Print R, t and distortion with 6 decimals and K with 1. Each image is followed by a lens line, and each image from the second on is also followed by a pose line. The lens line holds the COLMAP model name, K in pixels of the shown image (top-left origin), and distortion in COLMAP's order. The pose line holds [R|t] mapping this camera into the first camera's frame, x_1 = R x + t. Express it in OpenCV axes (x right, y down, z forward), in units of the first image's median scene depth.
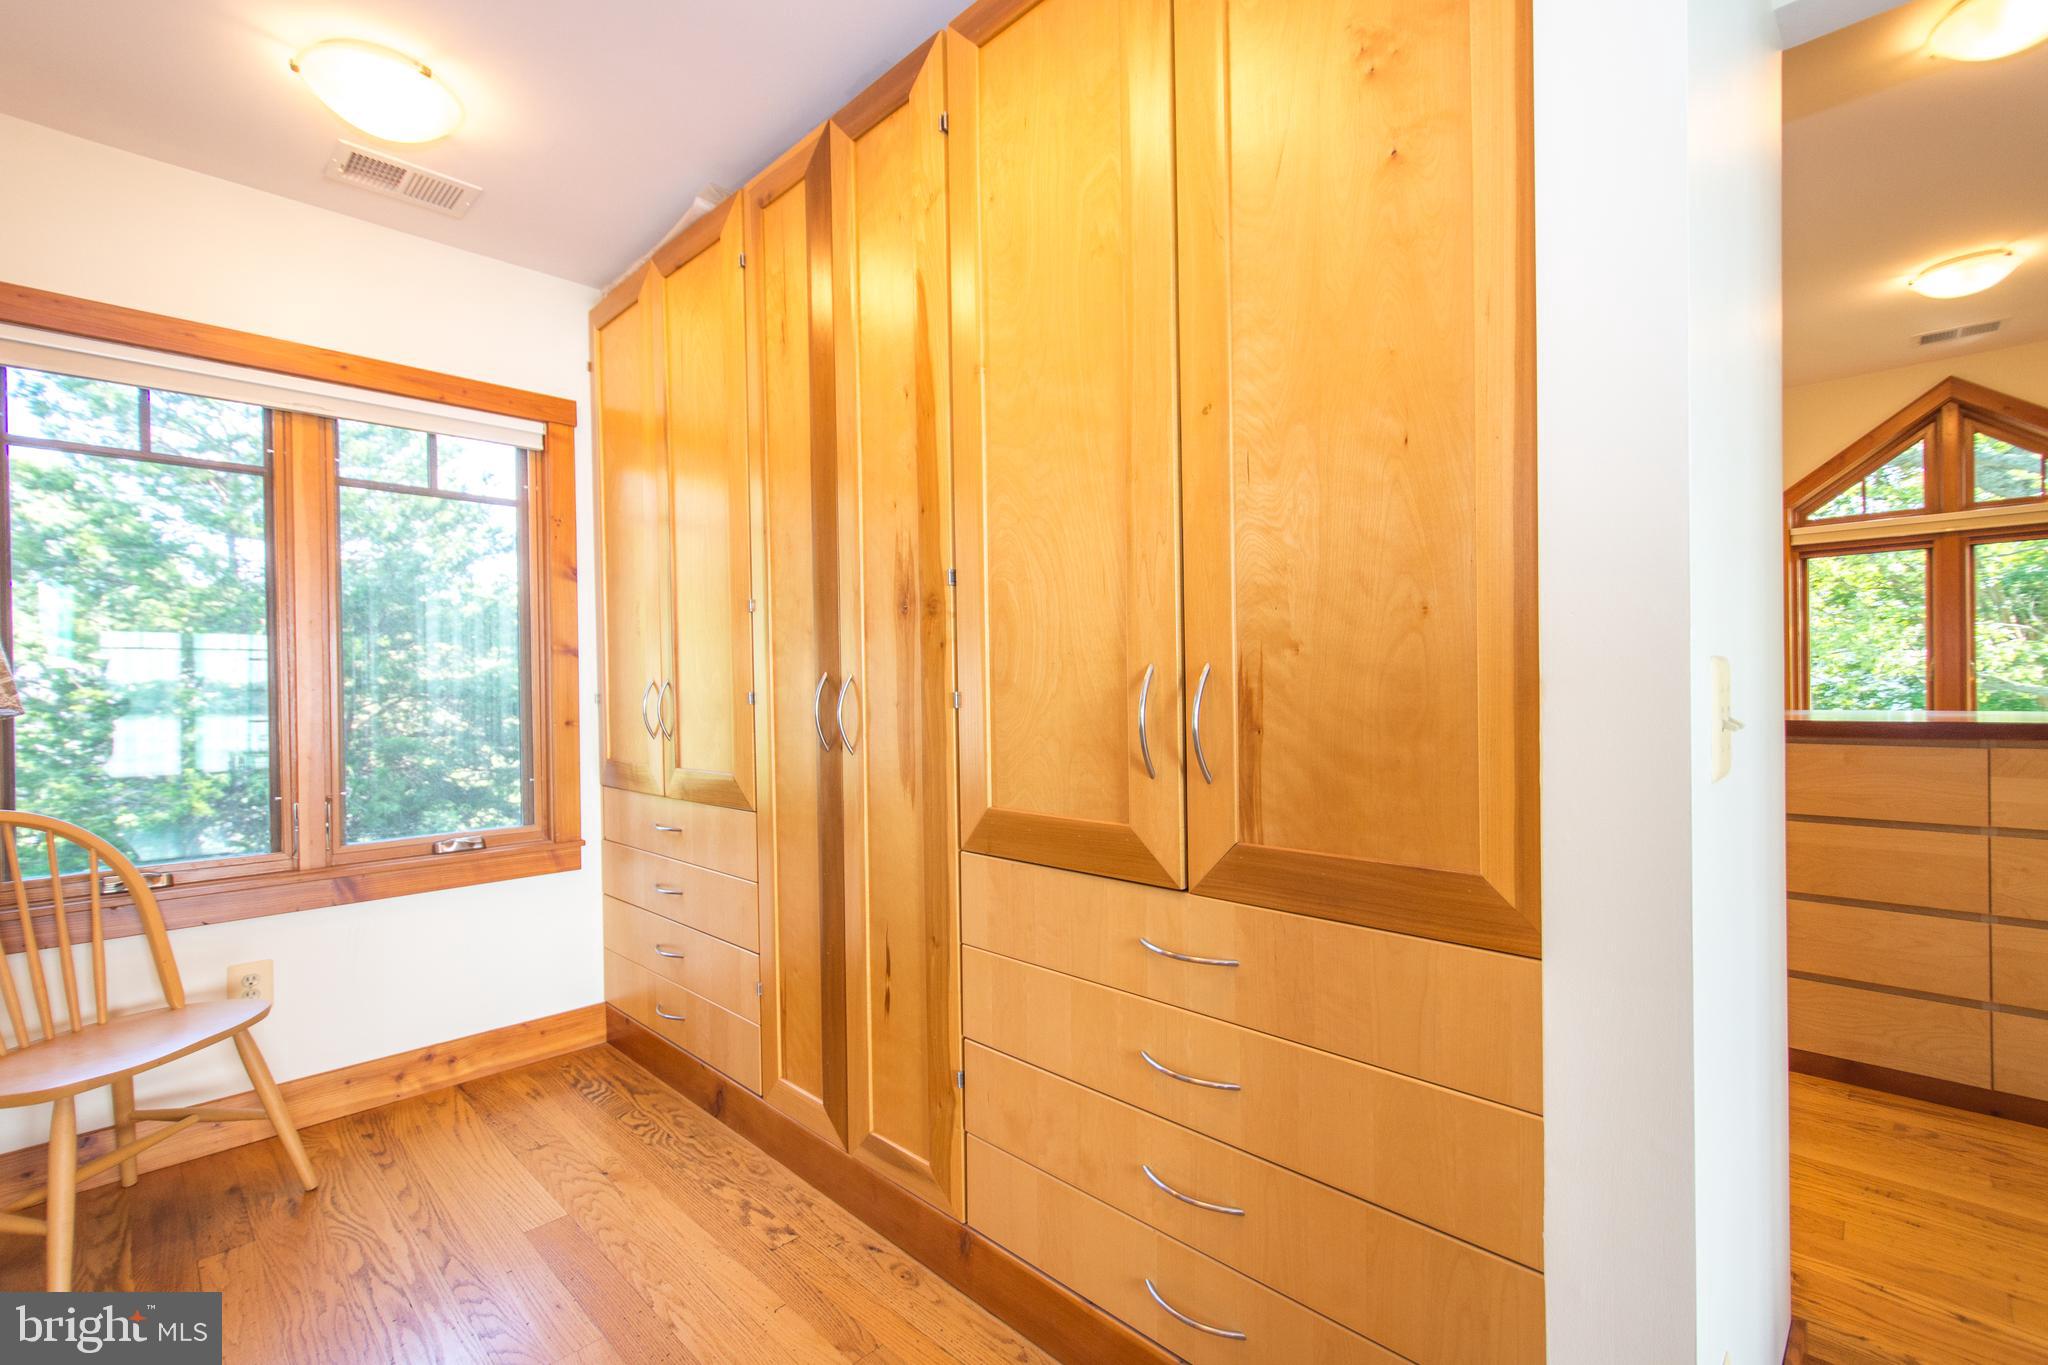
lens RADIAL K [[887.2, 0, 1016.8], [0, 887.2, 697.1], [0, 0, 1]] dist [0.002041, 0.000021]
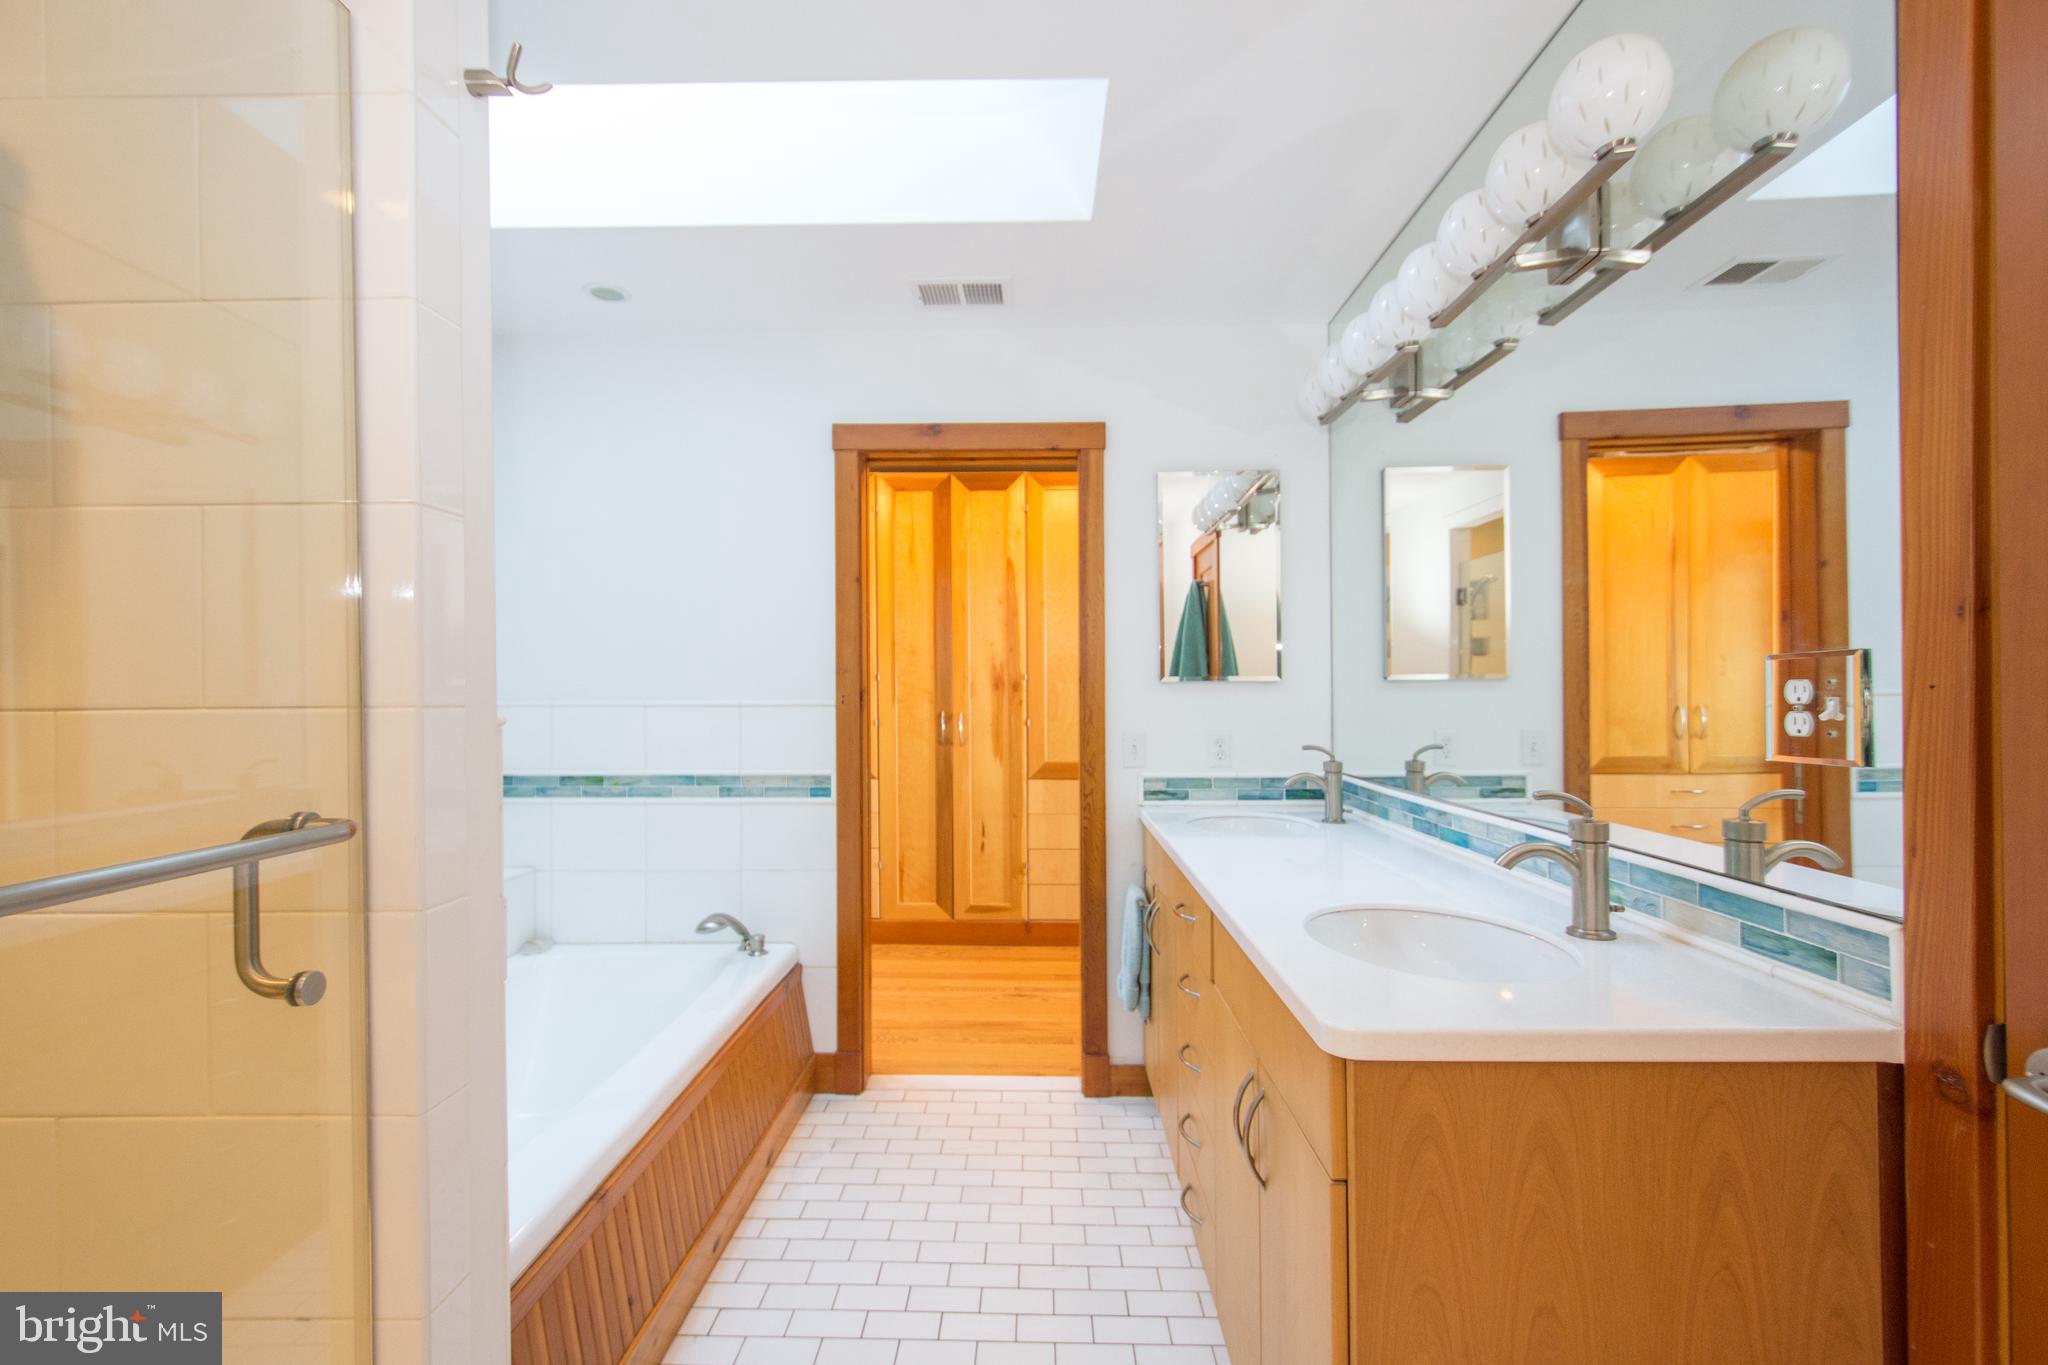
lens RADIAL K [[887.2, 0, 1016.8], [0, 887.2, 697.1], [0, 0, 1]] dist [0.002041, 0.000021]
pose [[0.725396, 0.008486, 0.688279, -1.820944], [-0.000715, 0.999933, -0.011574, -0.040678], [-0.688331, 0.007903, 0.725353, -0.865858]]
